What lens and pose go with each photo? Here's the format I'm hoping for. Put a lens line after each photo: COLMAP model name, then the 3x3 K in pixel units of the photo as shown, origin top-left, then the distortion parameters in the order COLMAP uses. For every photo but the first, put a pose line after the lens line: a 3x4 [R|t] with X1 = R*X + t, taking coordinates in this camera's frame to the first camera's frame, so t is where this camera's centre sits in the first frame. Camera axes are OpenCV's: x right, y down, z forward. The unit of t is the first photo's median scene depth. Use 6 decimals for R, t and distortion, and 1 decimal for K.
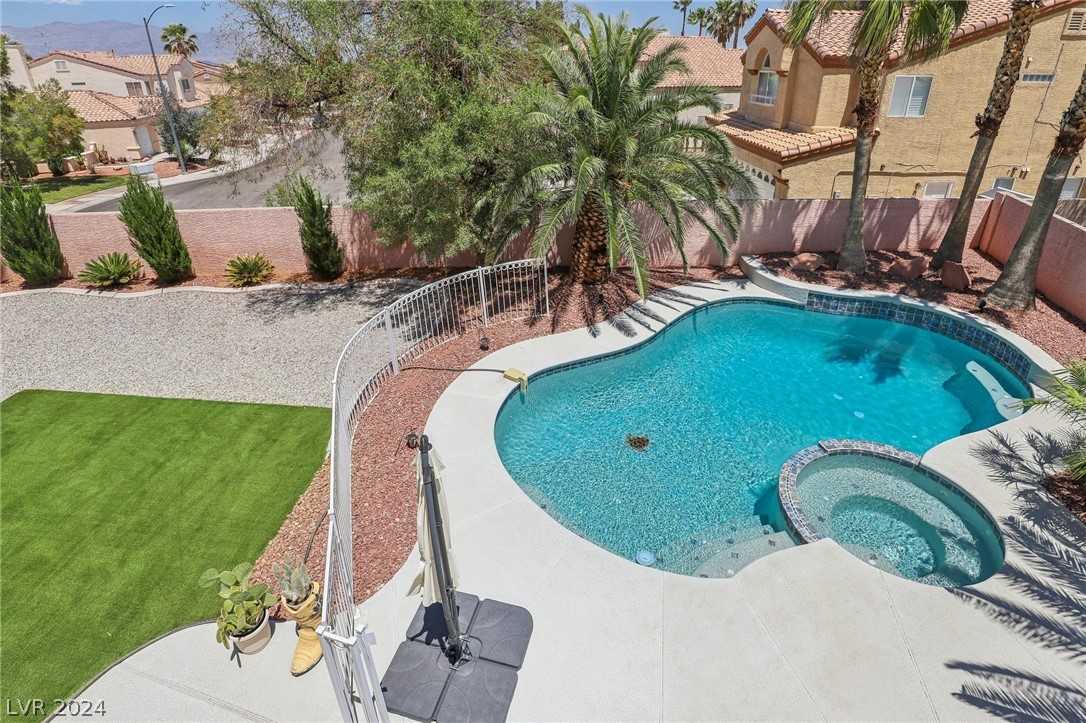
lens RADIAL K [[530.8, 0, 557.7], [0, 530.8, 298.5], [0, 0, 1]] dist [-0.032951, 0.003869]
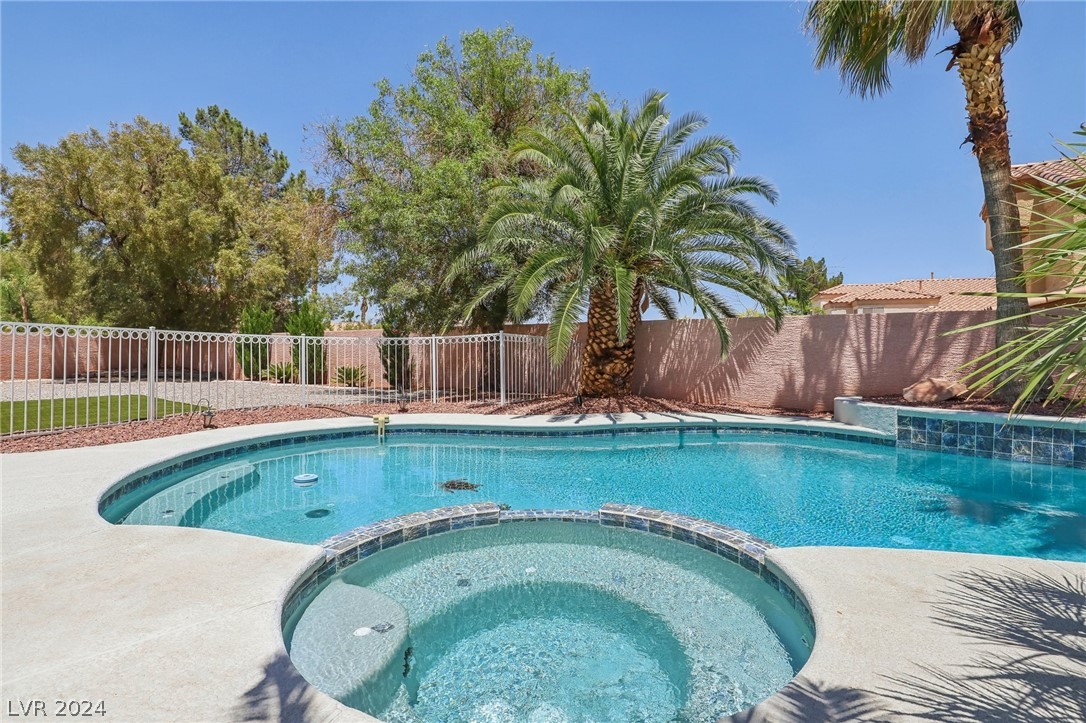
lens RADIAL K [[530.8, 0, 533.5], [0, 530.8, 352.6], [0, 0, 1]] dist [-0.032951, 0.003869]
pose [[0.822502, 0.007198, -0.568716, 0.488184], [-0.238802, 0.911885, -0.333825, 0.220149], [0.516201, 0.410382, 0.751747, 0.345701]]
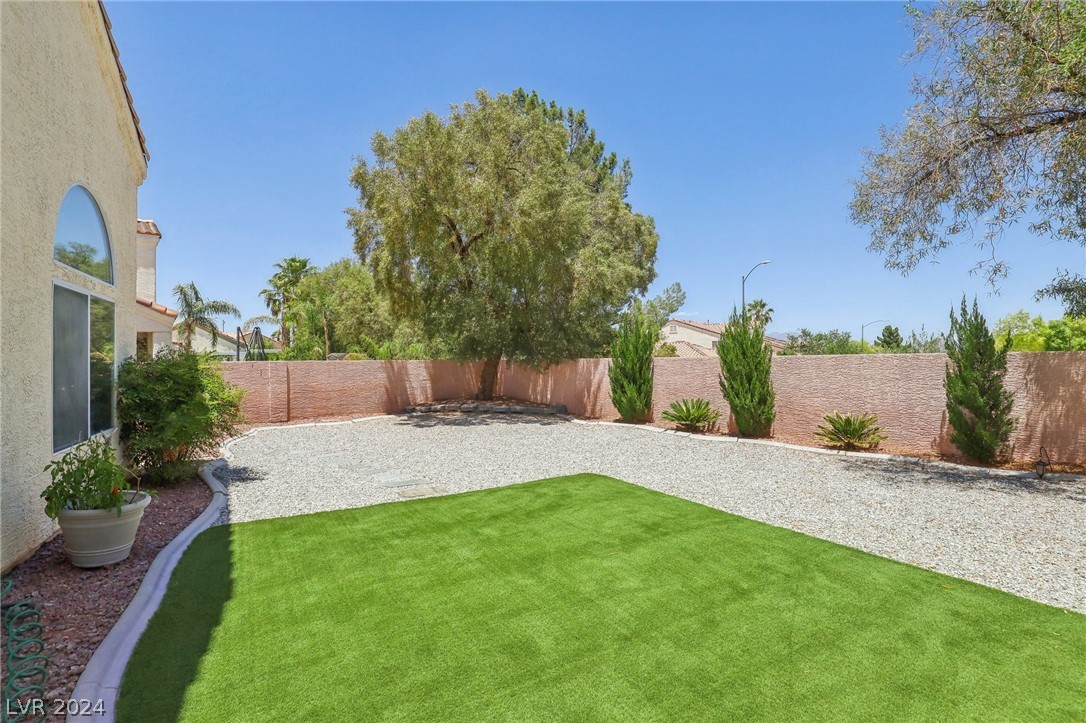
lens RADIAL K [[530.8, 0, 540.7], [0, 530.8, 359.2], [0, 0, 1]] dist [-0.032951, 0.003869]
pose [[0.577474, -0.003784, -0.816400, -0.284744], [-0.322700, 0.917498, -0.232511, 0.181120], [0.749925, 0.397722, 0.528611, 0.305894]]
